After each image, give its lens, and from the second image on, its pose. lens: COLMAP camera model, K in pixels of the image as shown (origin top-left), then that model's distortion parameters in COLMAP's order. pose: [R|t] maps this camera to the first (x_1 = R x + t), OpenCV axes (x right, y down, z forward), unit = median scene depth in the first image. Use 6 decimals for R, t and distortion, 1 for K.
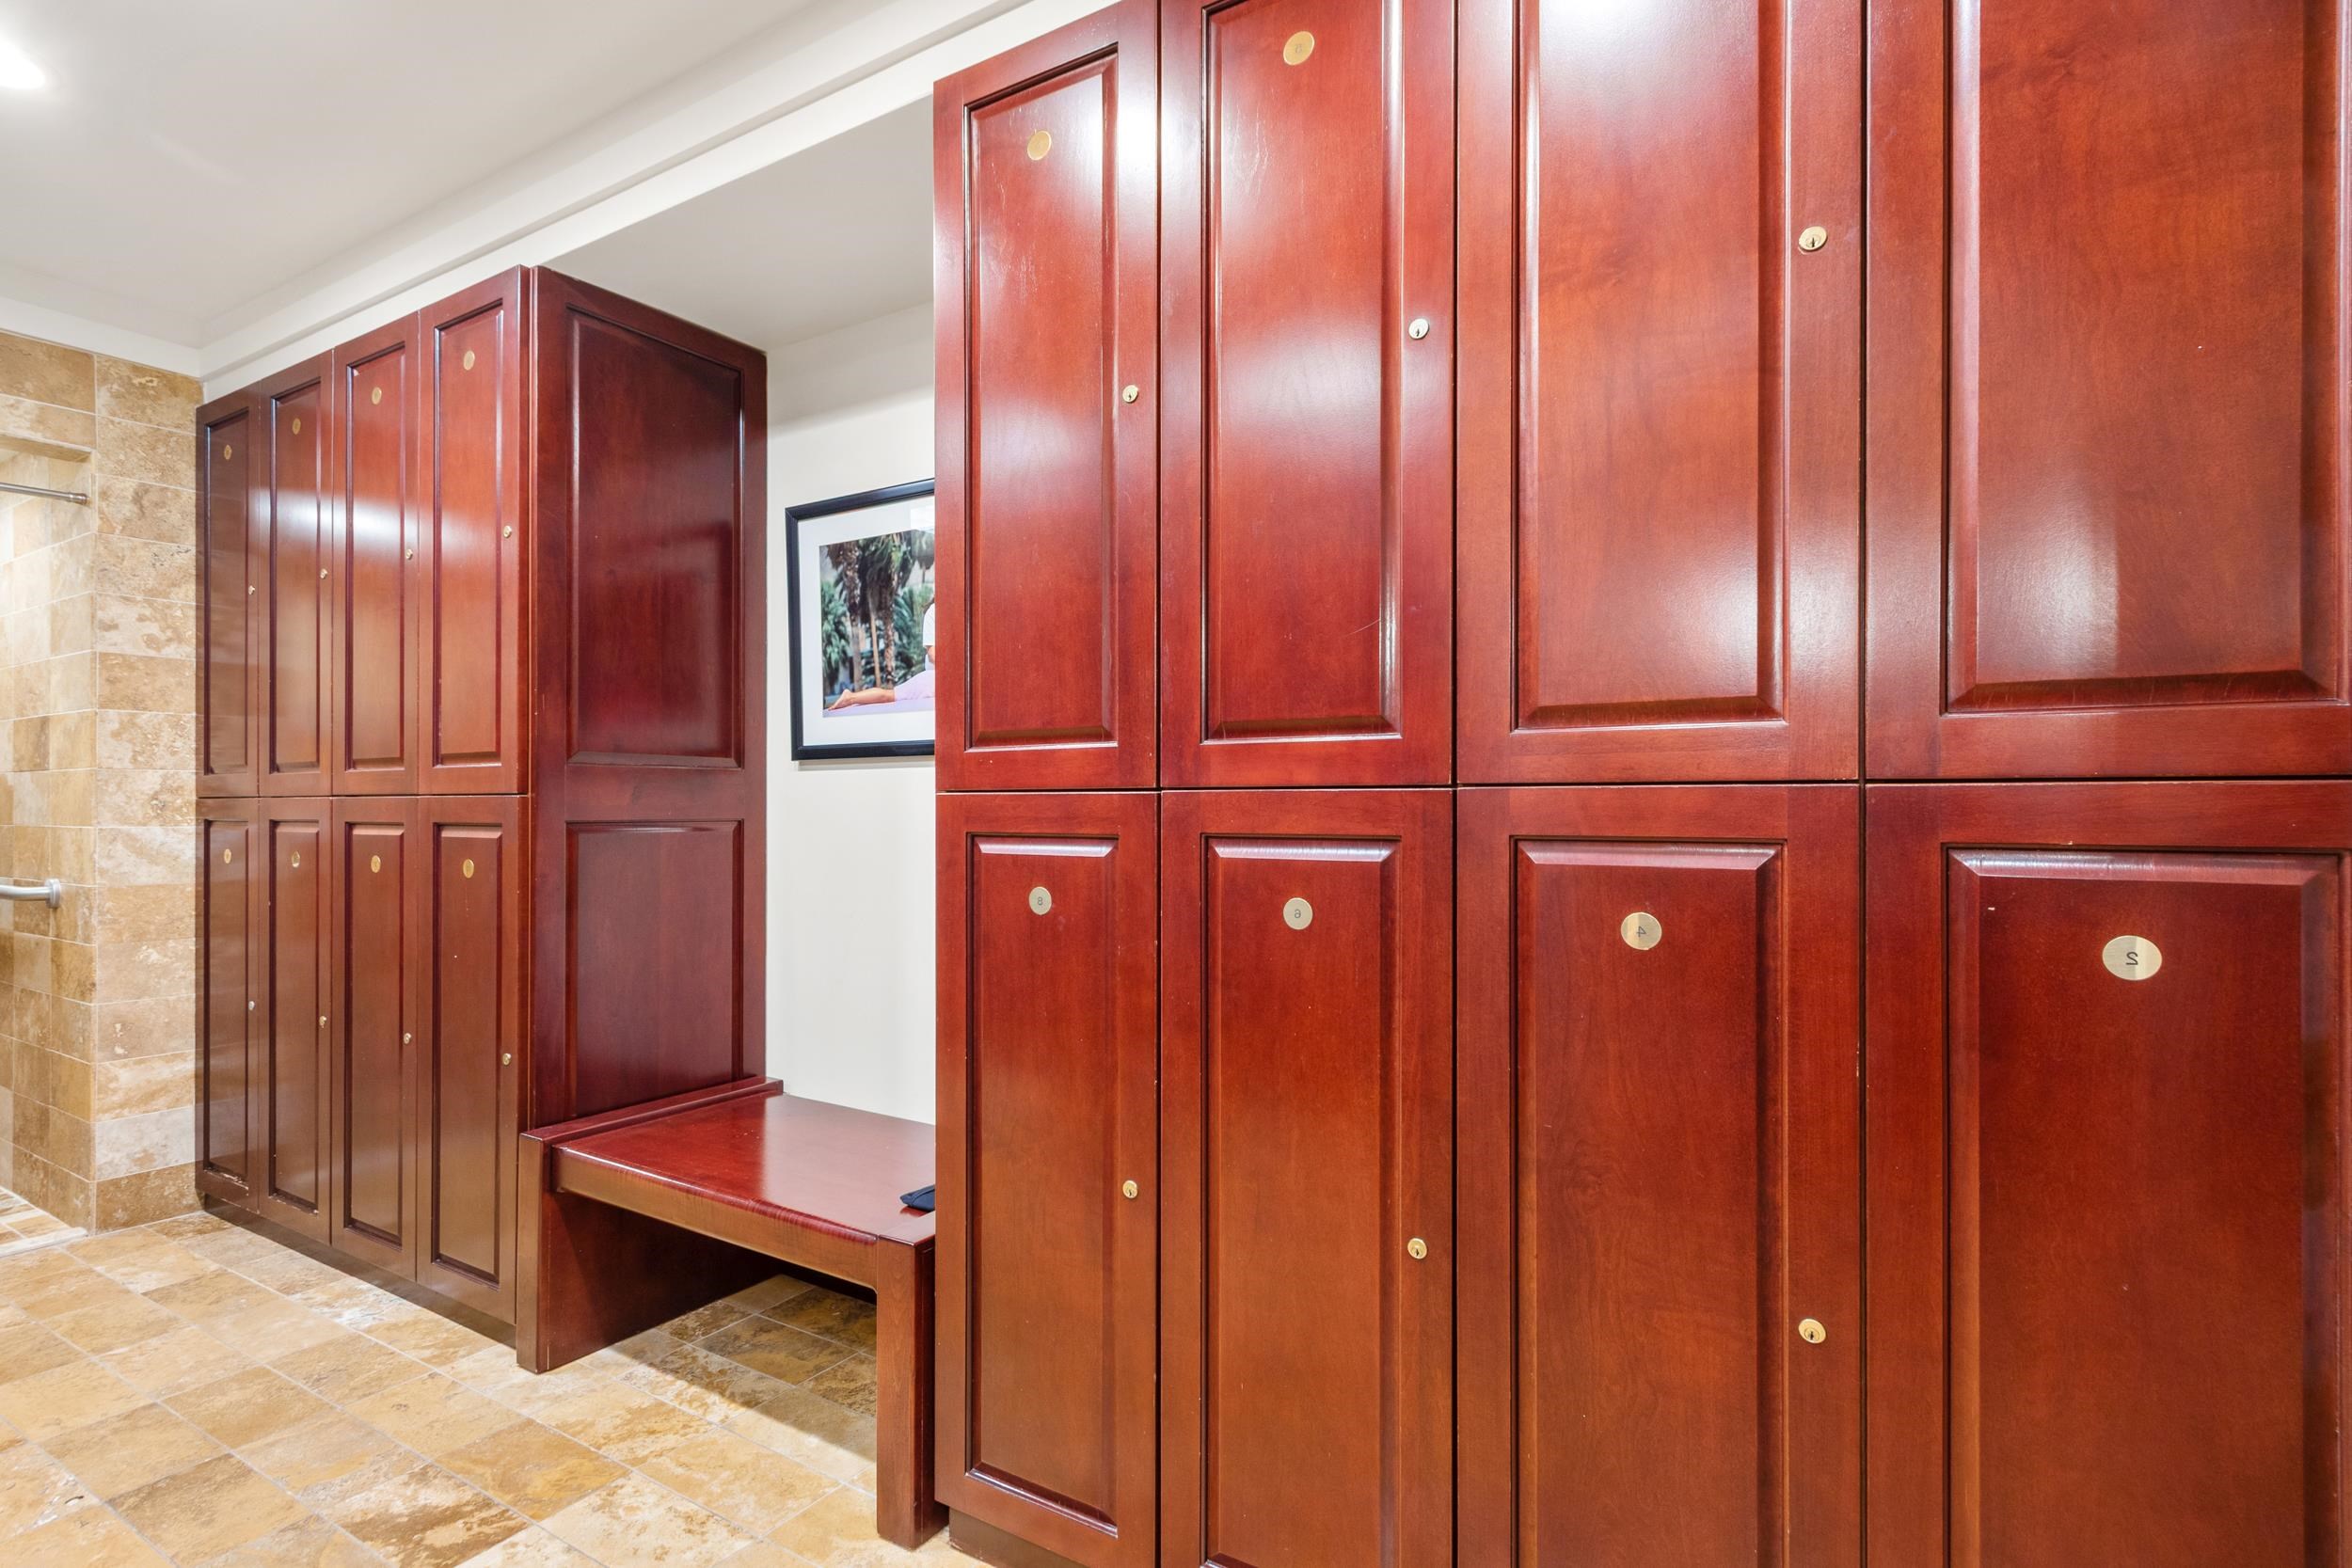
lens RADIAL K [[1151.2, 0, 1177.7], [0, 1151.2, 797.8], [0, 0, 1]] dist [0.011587, -0.001925]
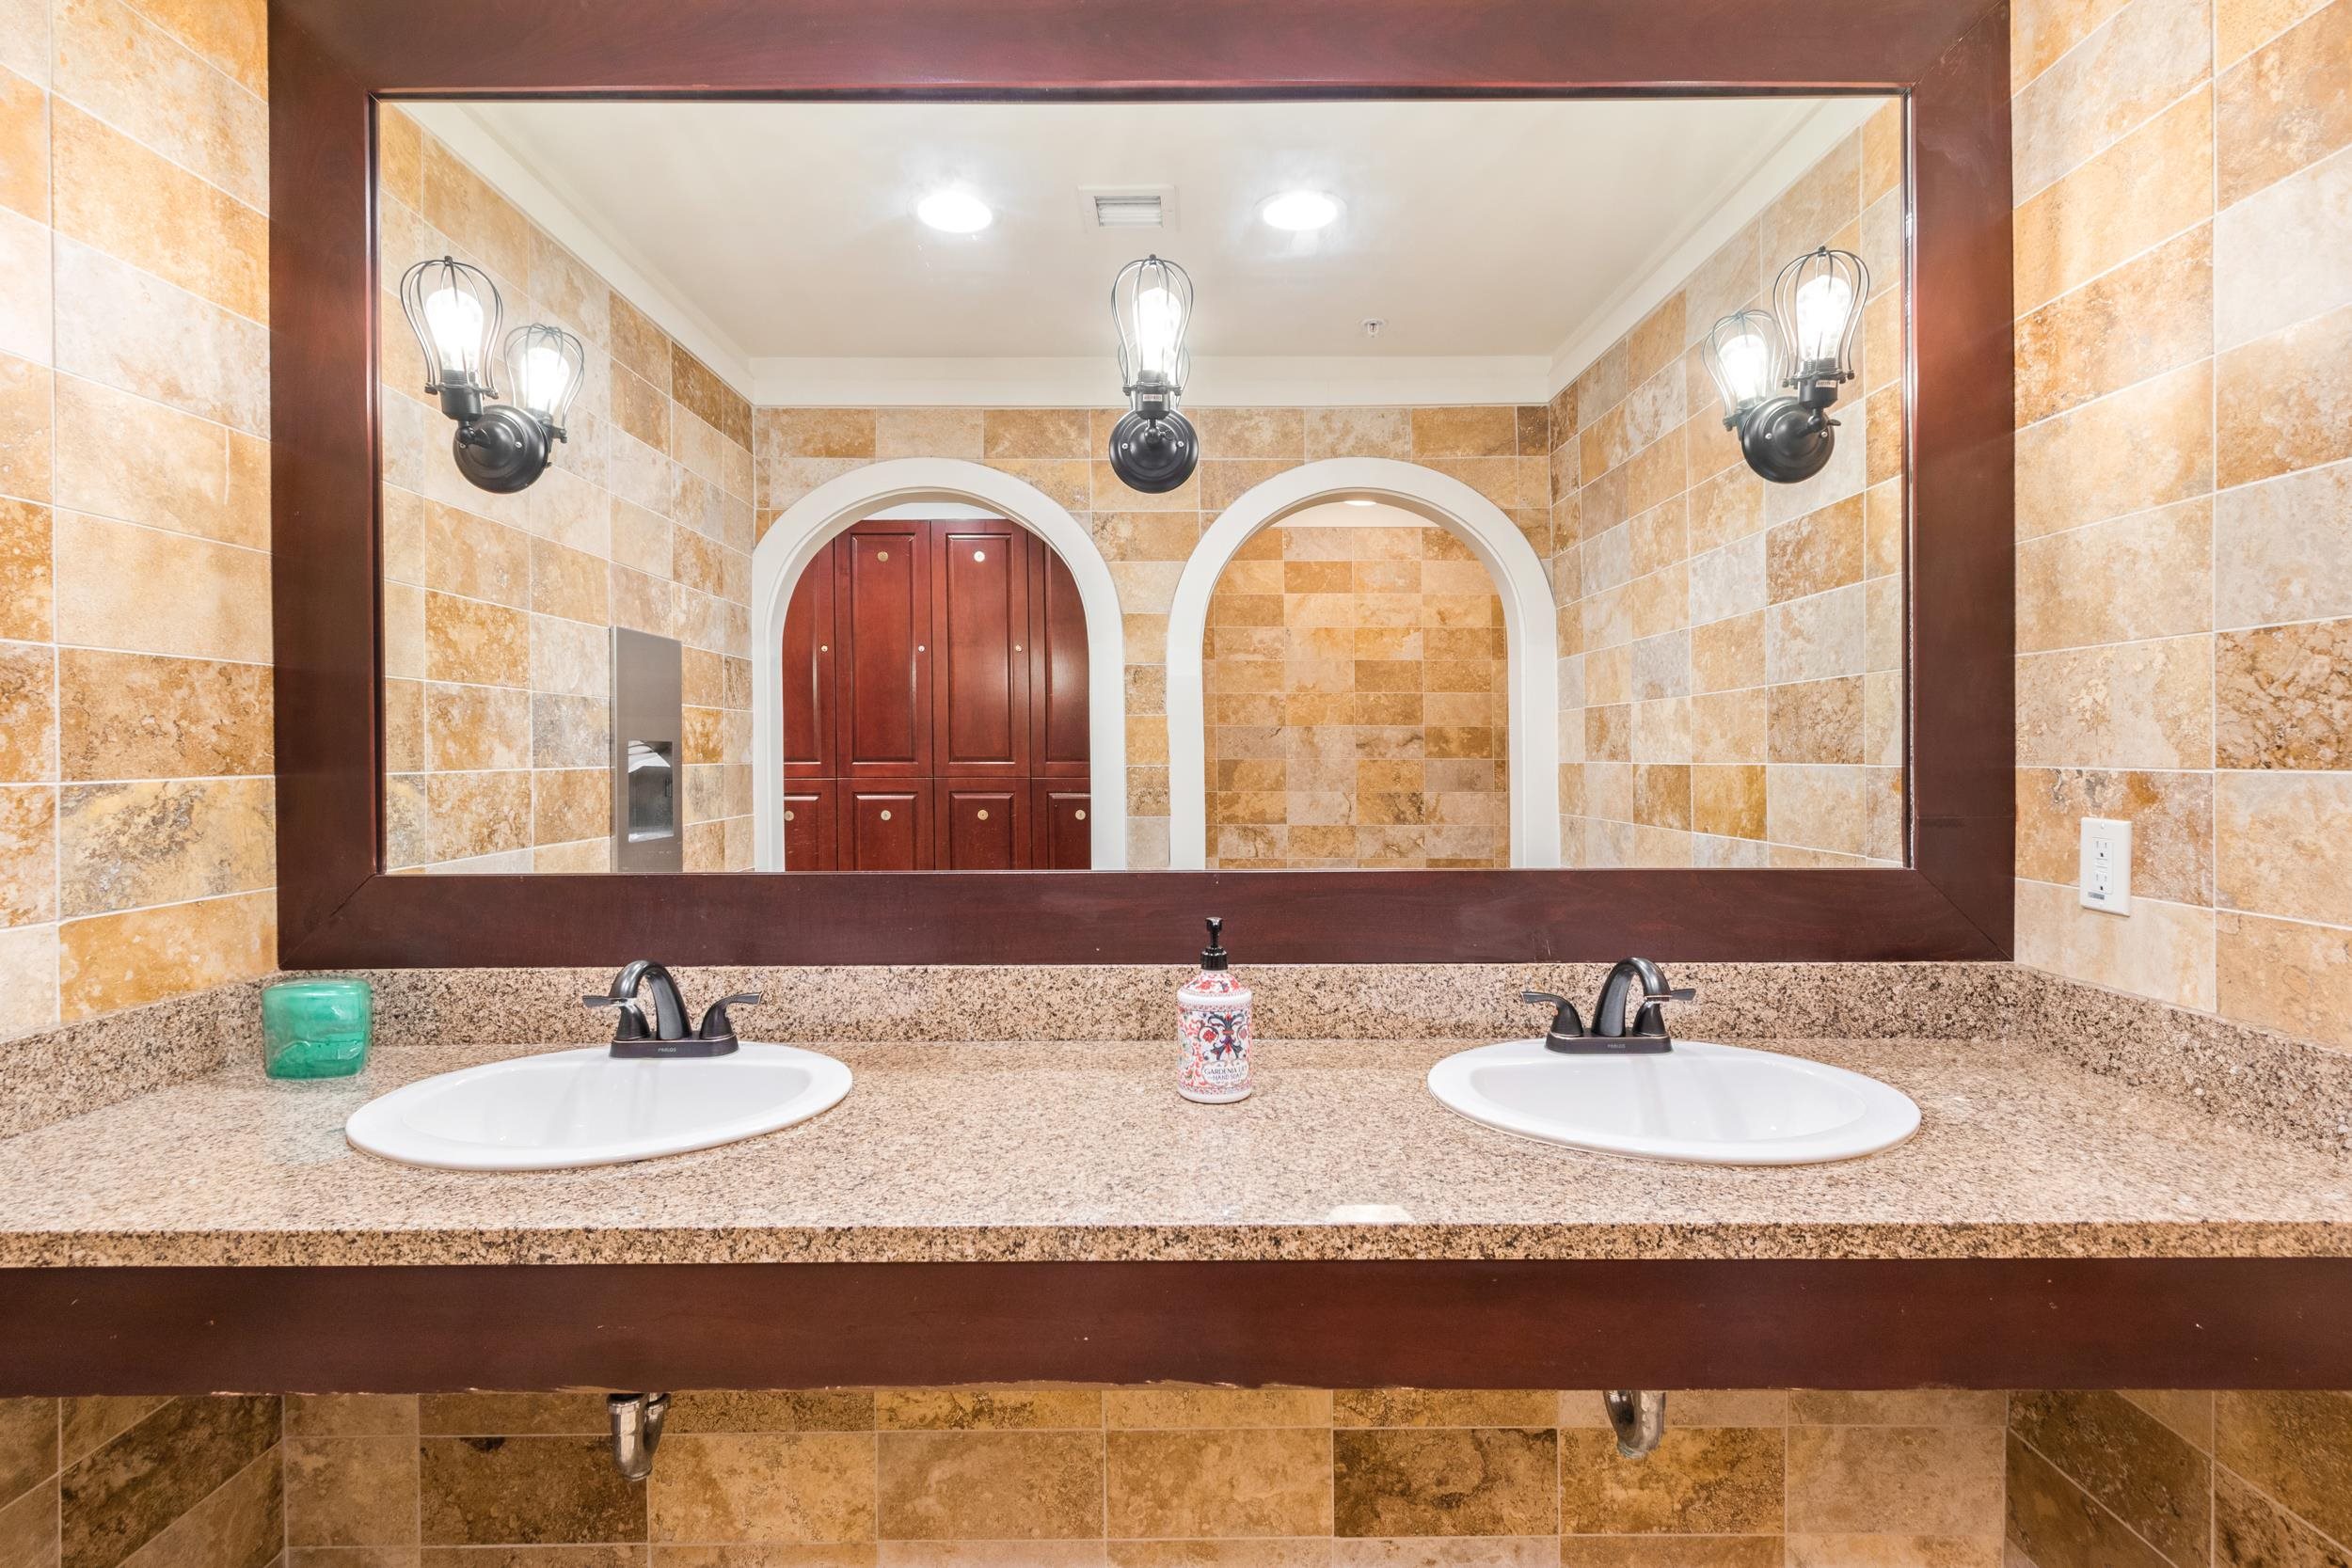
lens RADIAL K [[1151.2, 0, 1173.8], [0, 1151.2, 782.3], [0, 0, 1]] dist [0.011587, -0.001925]
pose [[0.842616, -0.002227, 0.538511, -0.518258], [-0.003551, 0.999947, 0.009692, -0.015602], [-0.538503, -0.010079, 0.842563, -1.182493]]
